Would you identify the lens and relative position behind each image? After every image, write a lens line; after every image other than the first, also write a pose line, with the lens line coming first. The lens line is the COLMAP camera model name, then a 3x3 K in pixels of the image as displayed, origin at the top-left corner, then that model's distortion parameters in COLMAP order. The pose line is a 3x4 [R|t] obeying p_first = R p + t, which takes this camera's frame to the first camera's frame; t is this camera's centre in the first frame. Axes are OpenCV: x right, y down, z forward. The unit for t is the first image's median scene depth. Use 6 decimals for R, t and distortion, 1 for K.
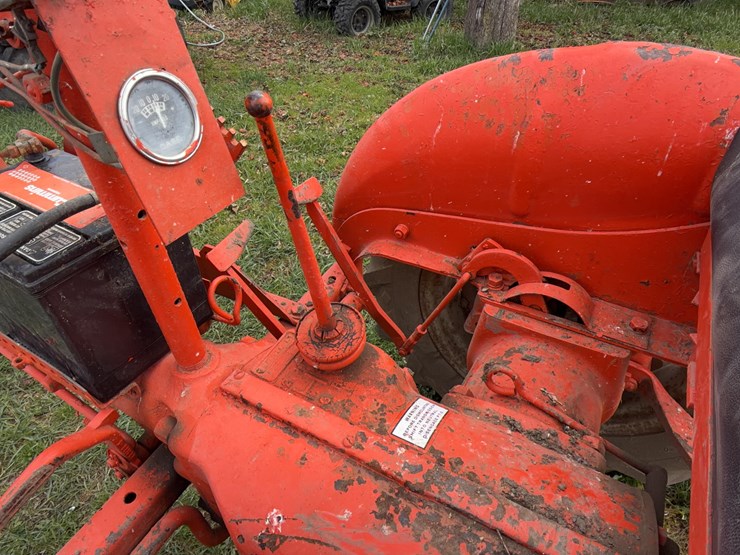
lens RADIAL K [[526.2, 0, 370.0], [0, 526.2, 277.5], [0, 0, 1]] dist [-0.000720, 0.000904]
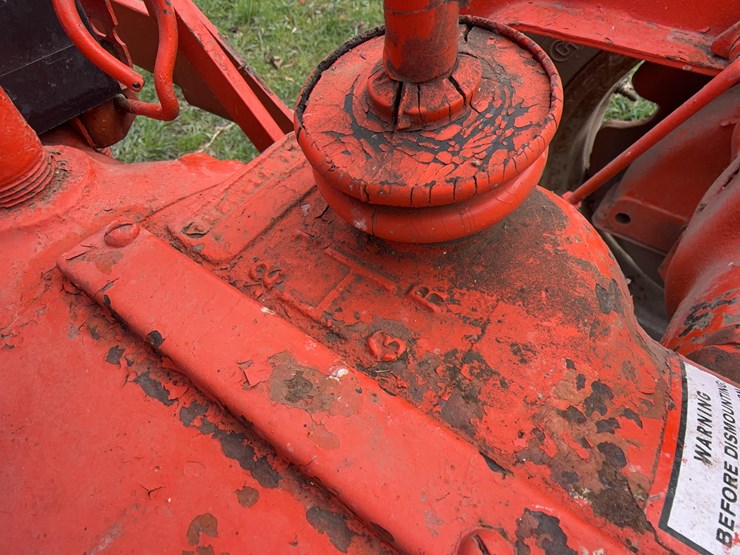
lens RADIAL K [[526.2, 0, 370.0], [0, 526.2, 277.5], [0, 0, 1]] dist [-0.000720, 0.000904]
pose [[0.992056, 0.094654, -0.082857, -0.073657], [-0.077903, 0.979430, 0.186137, 0.144636], [0.098772, -0.178204, 0.979024, 0.723051]]
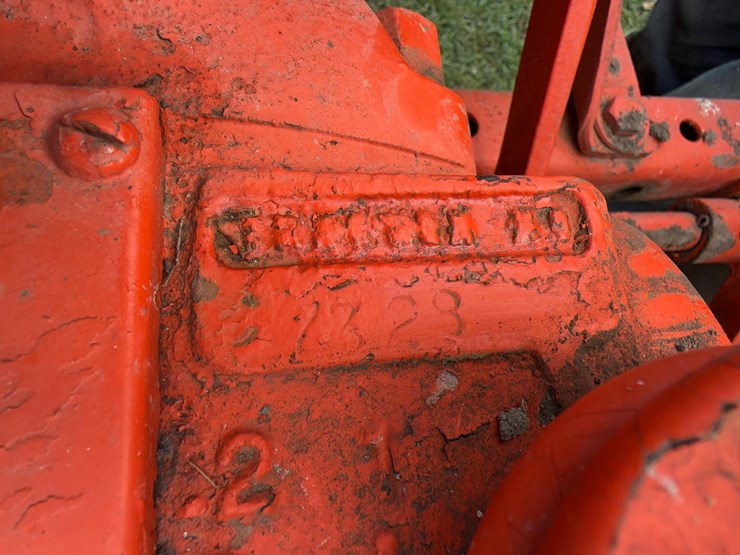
lens RADIAL K [[526.2, 0, 370.0], [0, 526.2, 277.5], [0, 0, 1]] dist [-0.000720, 0.000904]
pose [[0.555077, 0.830462, -0.047143, -0.181727], [-0.697000, 0.495306, 0.518520, 0.087351], [0.453962, -0.254960, 0.853765, 0.941019]]
